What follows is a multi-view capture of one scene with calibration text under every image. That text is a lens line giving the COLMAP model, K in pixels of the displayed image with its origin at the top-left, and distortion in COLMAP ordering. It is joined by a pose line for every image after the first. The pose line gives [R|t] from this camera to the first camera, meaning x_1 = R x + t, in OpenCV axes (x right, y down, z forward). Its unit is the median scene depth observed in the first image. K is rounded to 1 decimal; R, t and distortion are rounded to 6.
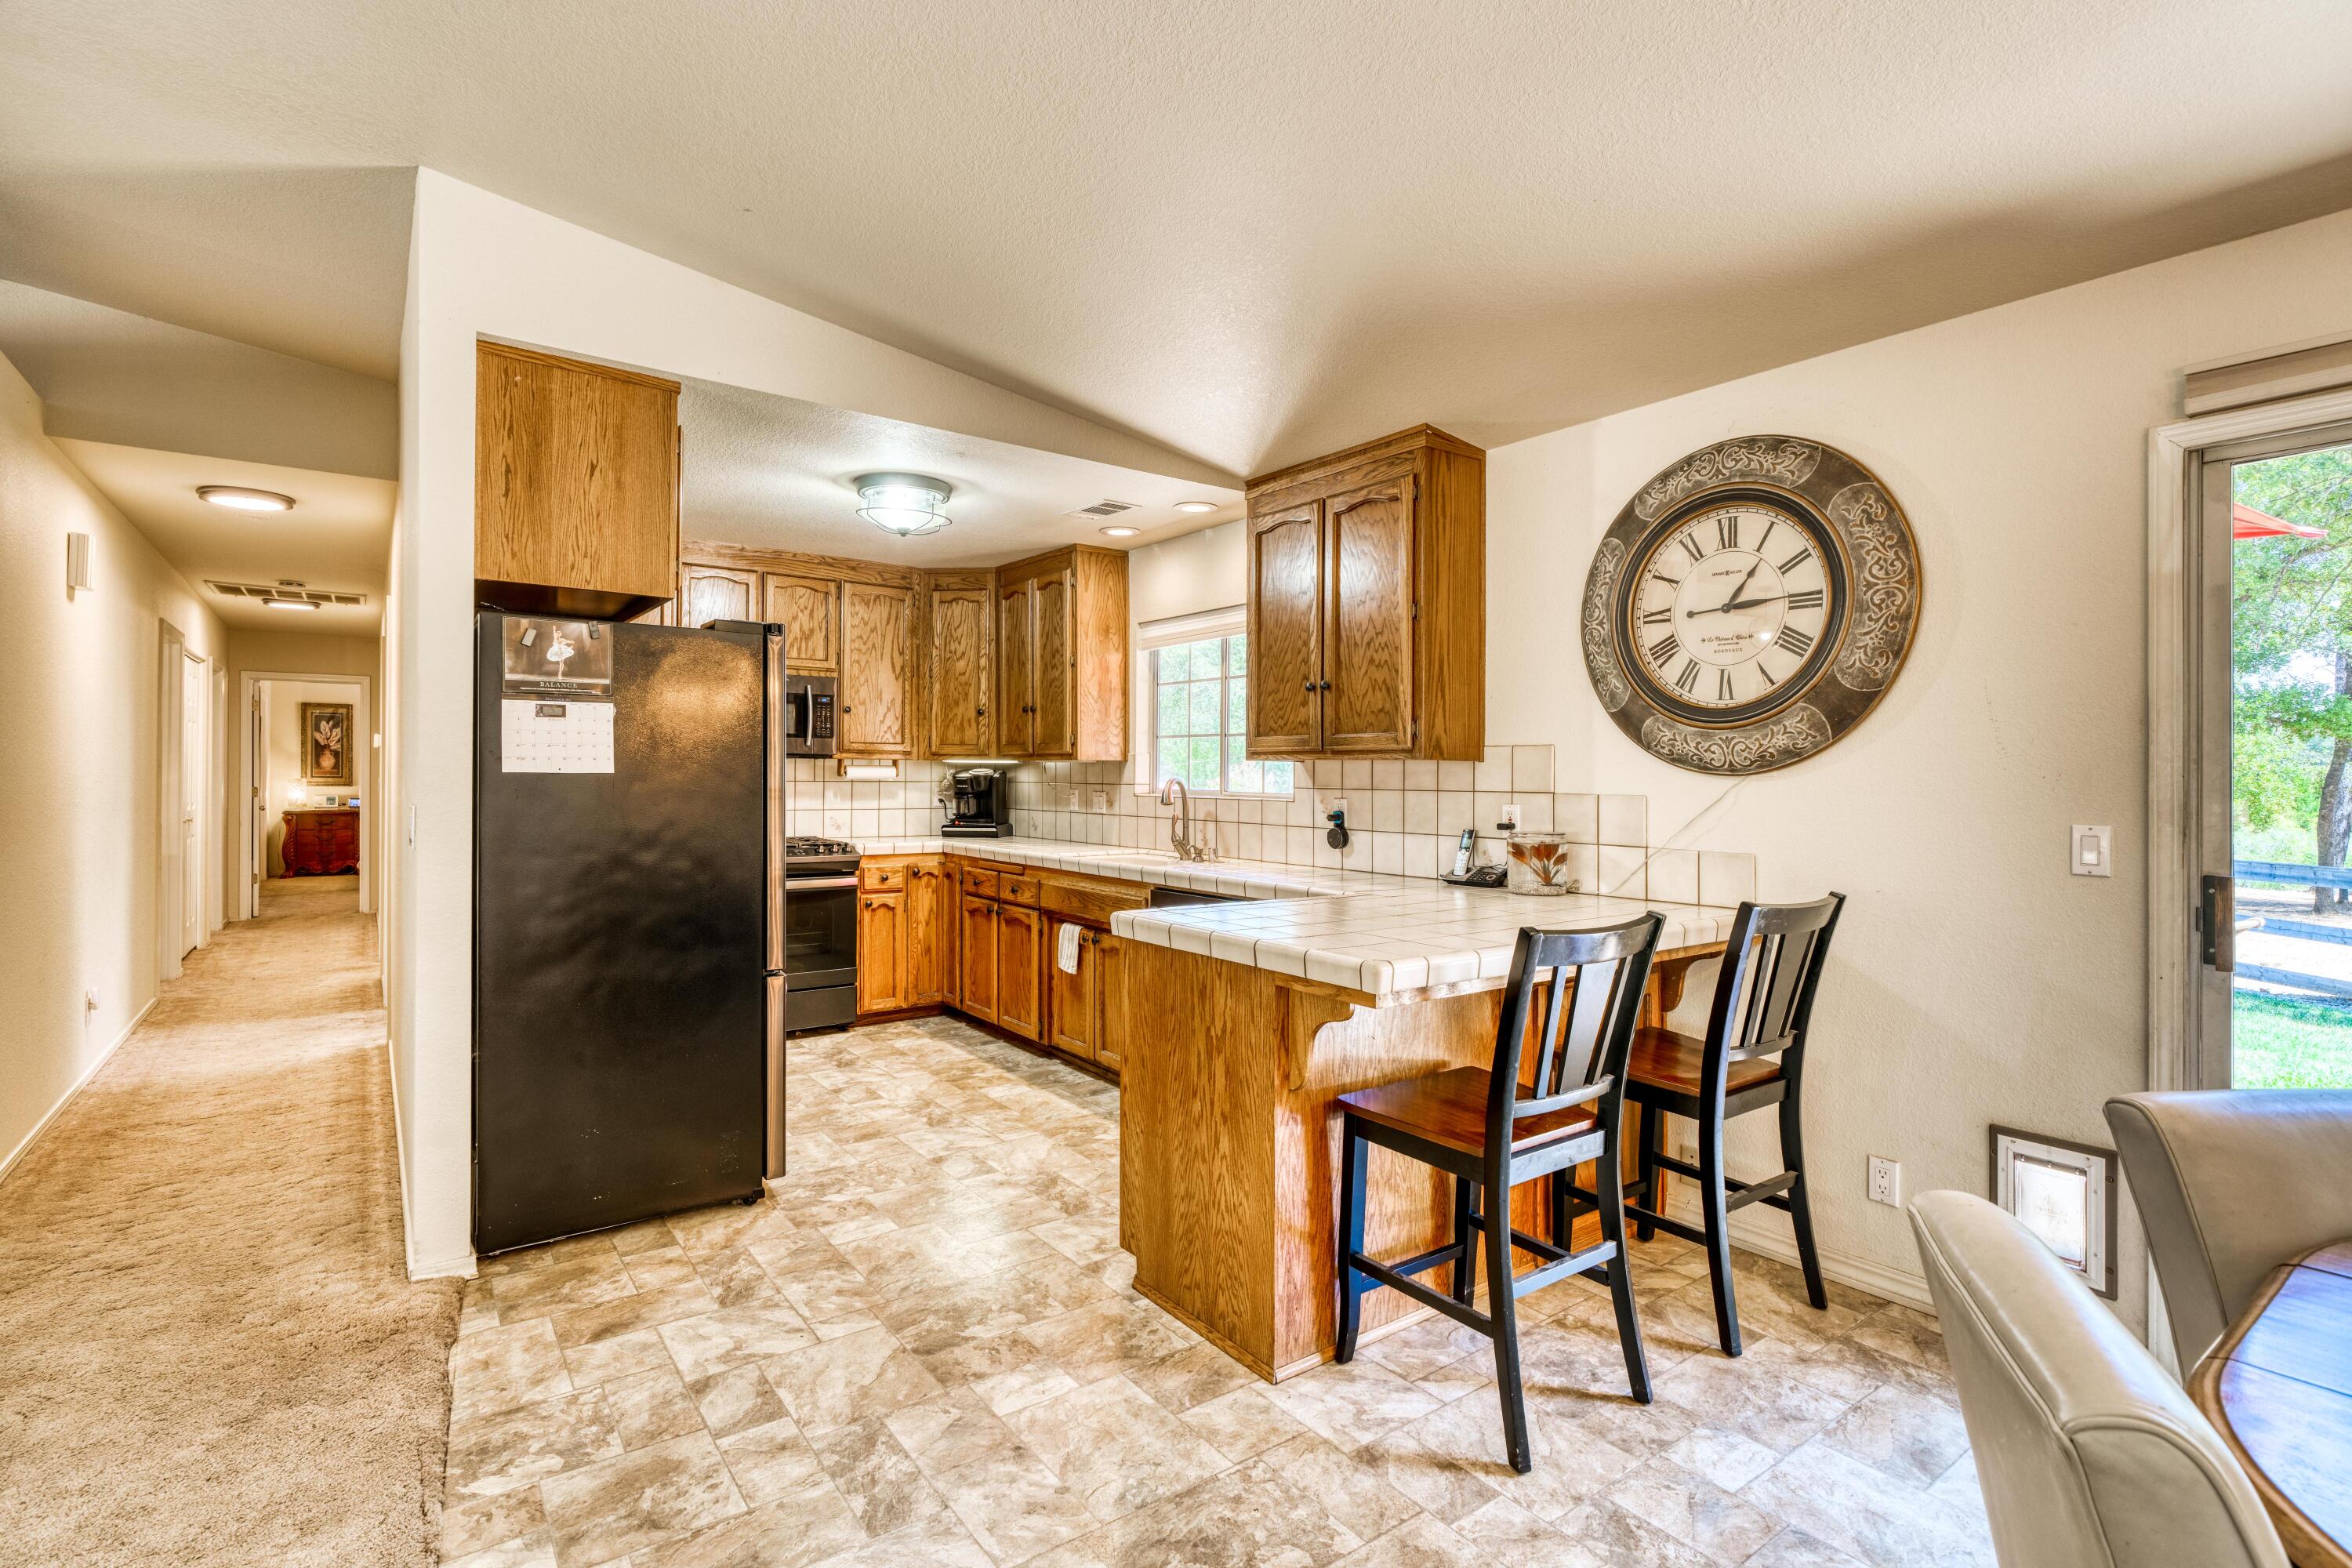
lens RADIAL K [[1162.3, 0, 1152.7], [0, 1162.3, 782.2], [0, 0, 1]] dist [0.008277, 0.001456]
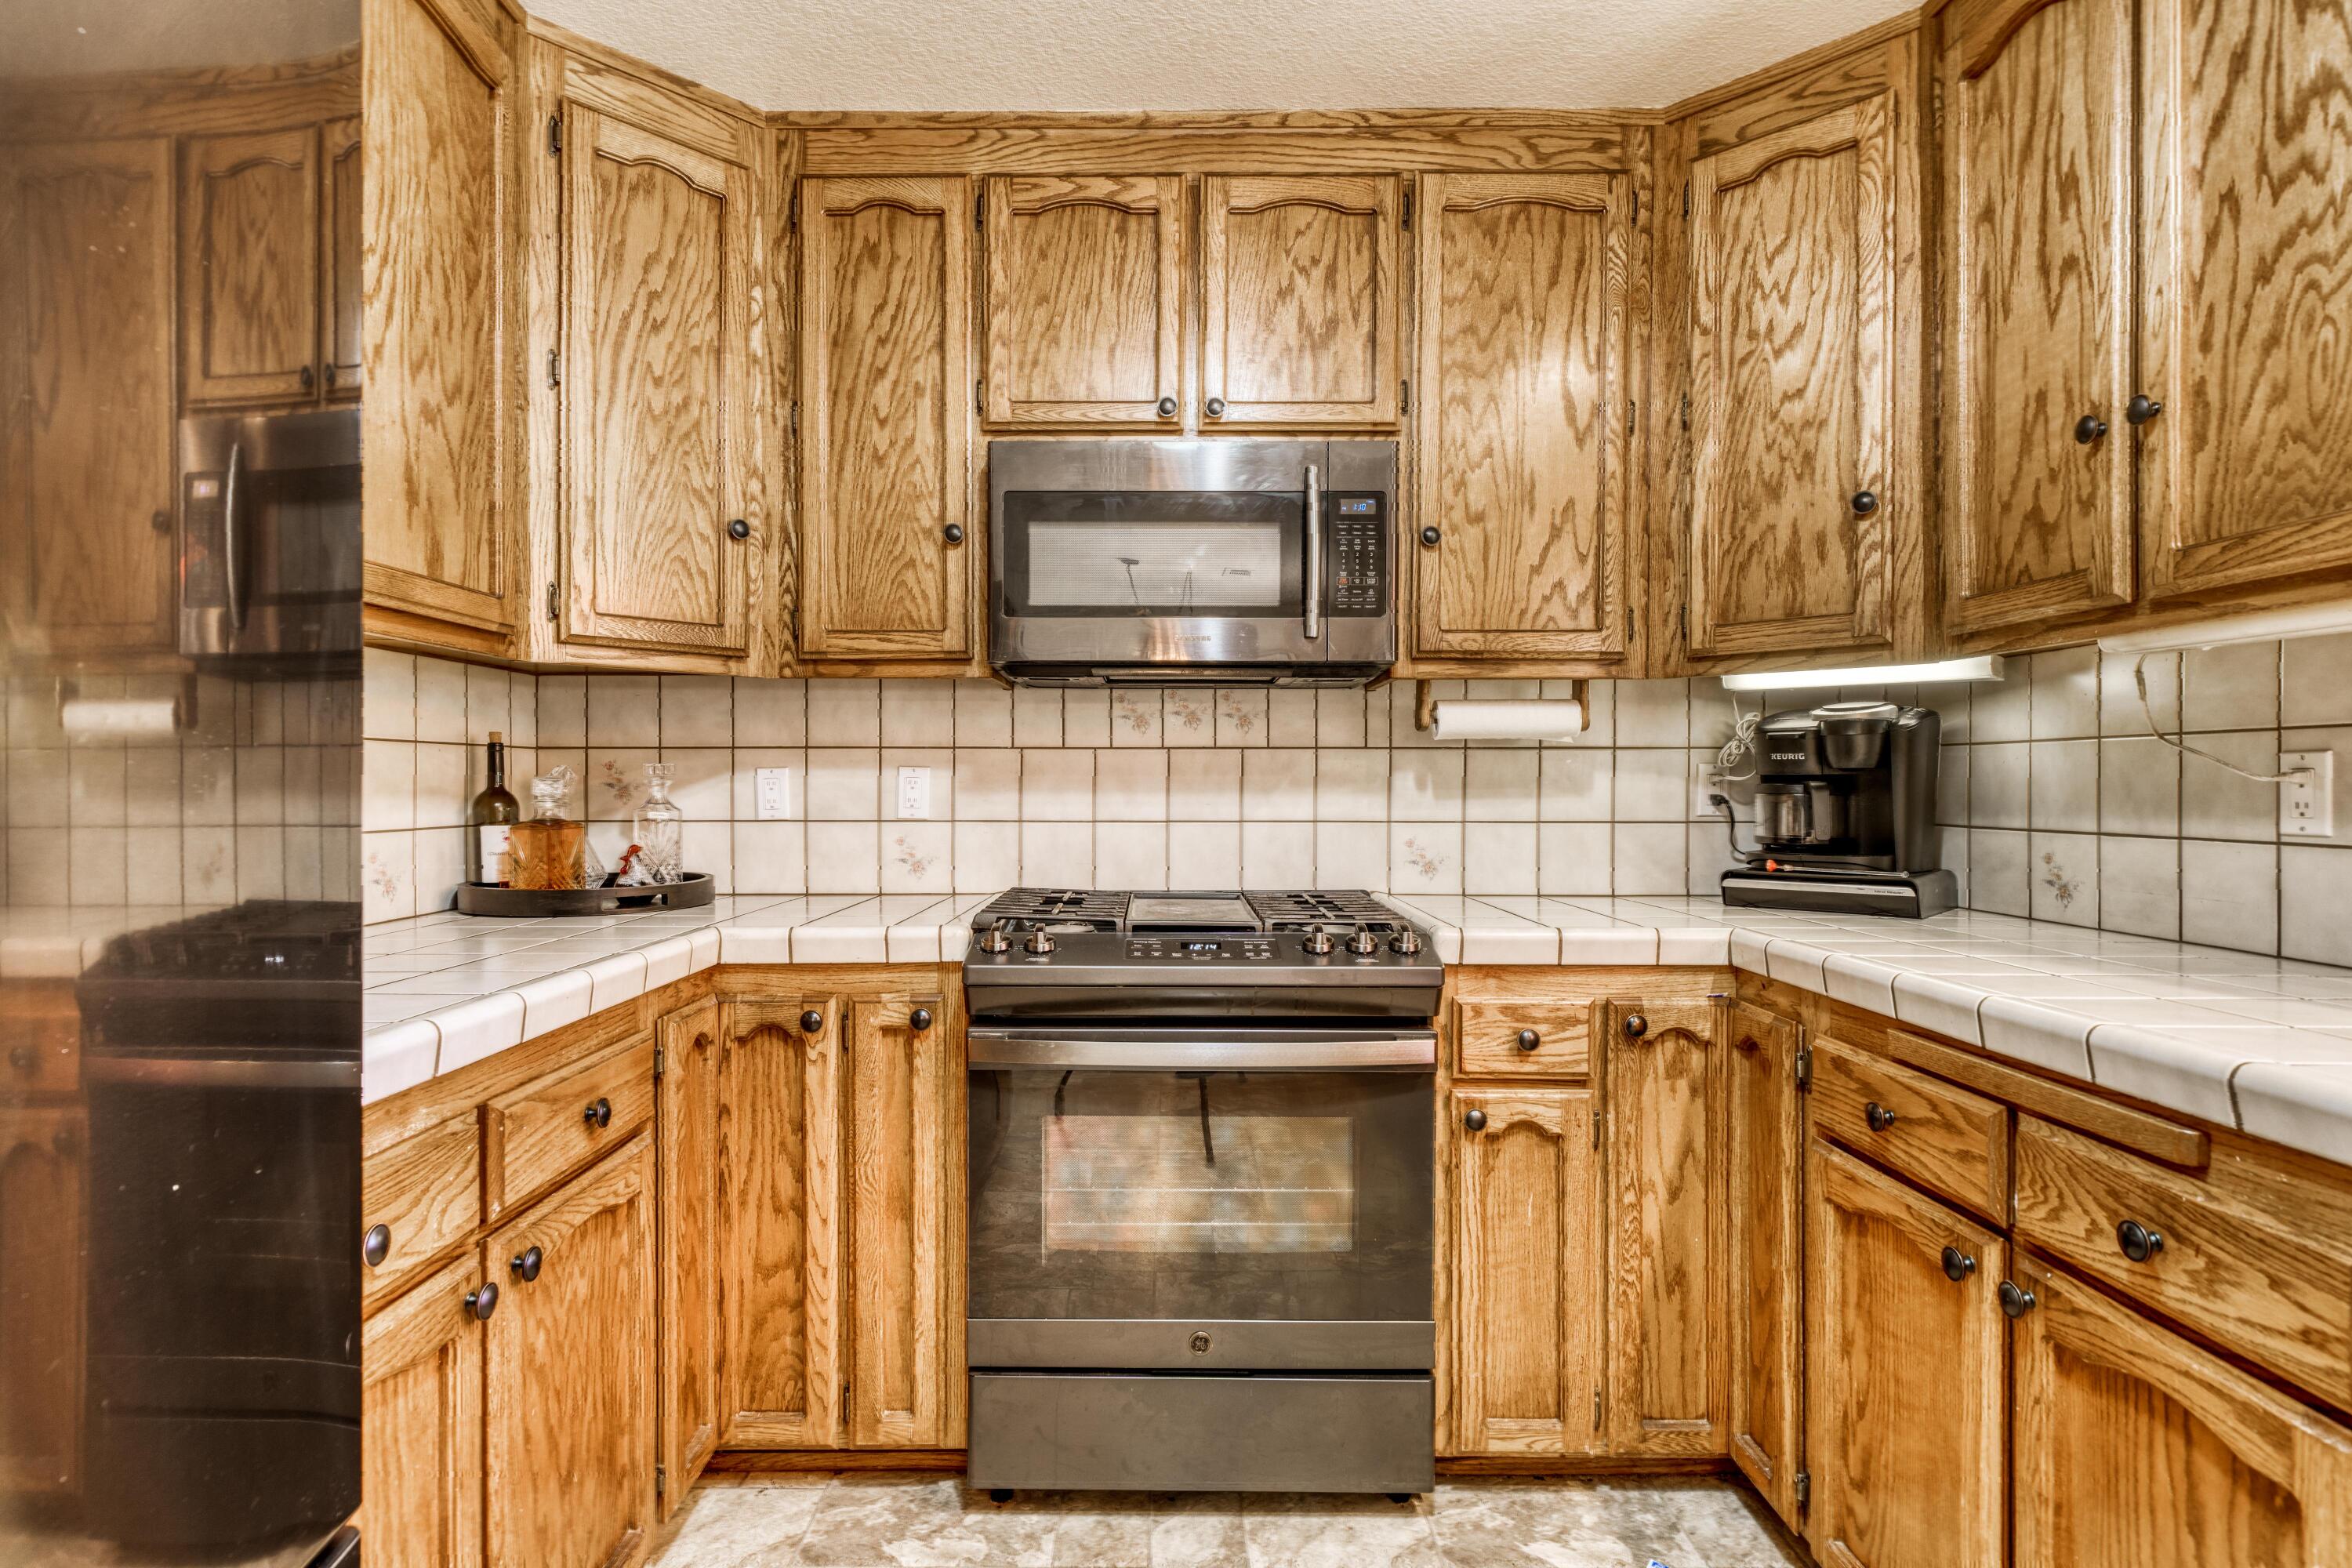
lens RADIAL K [[1196.6, 0, 1161.3], [0, 1196.6, 788.9], [0, 0, 1]] dist [0.004207, 0.000691]
pose [[0.822014, -0.002320, -0.569462, -0.160591], [-0.000817, 0.999986, -0.005253, 0.020439], [0.569466, 0.004783, 0.822001, 0.852614]]
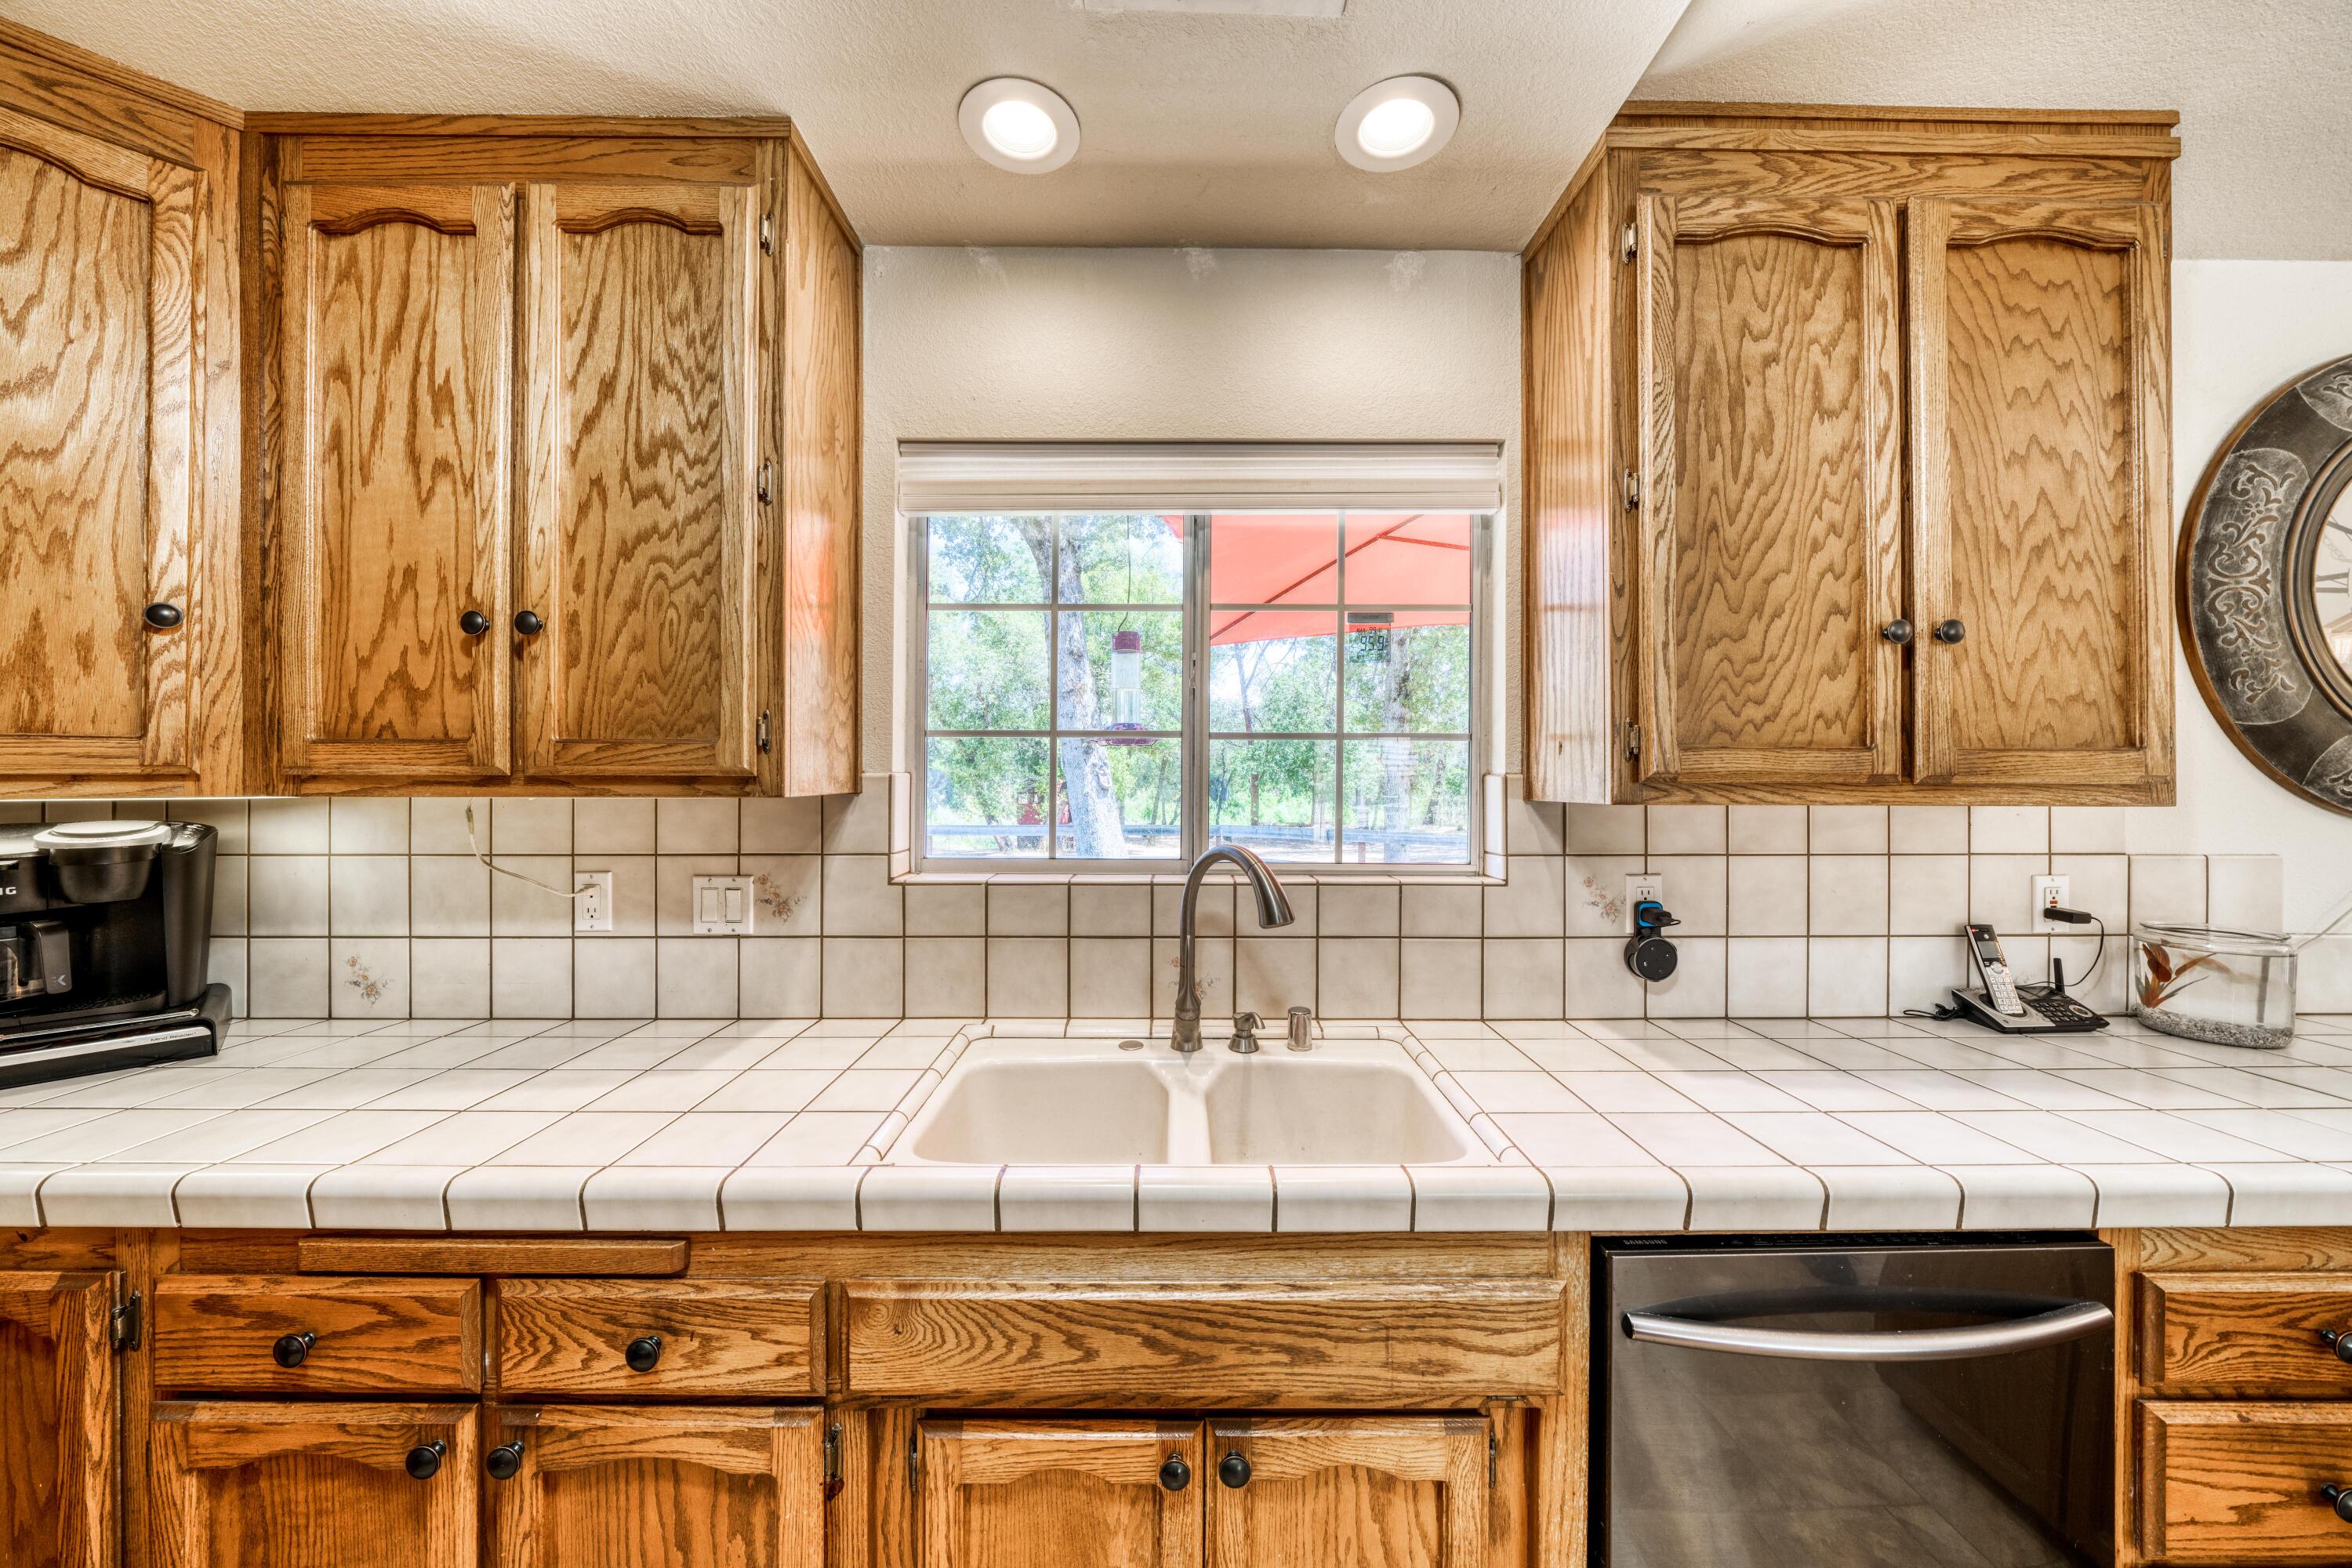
lens RADIAL K [[805.5, 0, 1164.8], [0, 805.5, 772.2], [0, 0, 1]] dist [-0.009905, 0.001058]
pose [[0.563609, -0.005628, 0.826022, -0.224297], [0.008937, 0.999960, 0.000715, -0.030336], [-0.825993, 0.006979, 0.563637, 0.943119]]
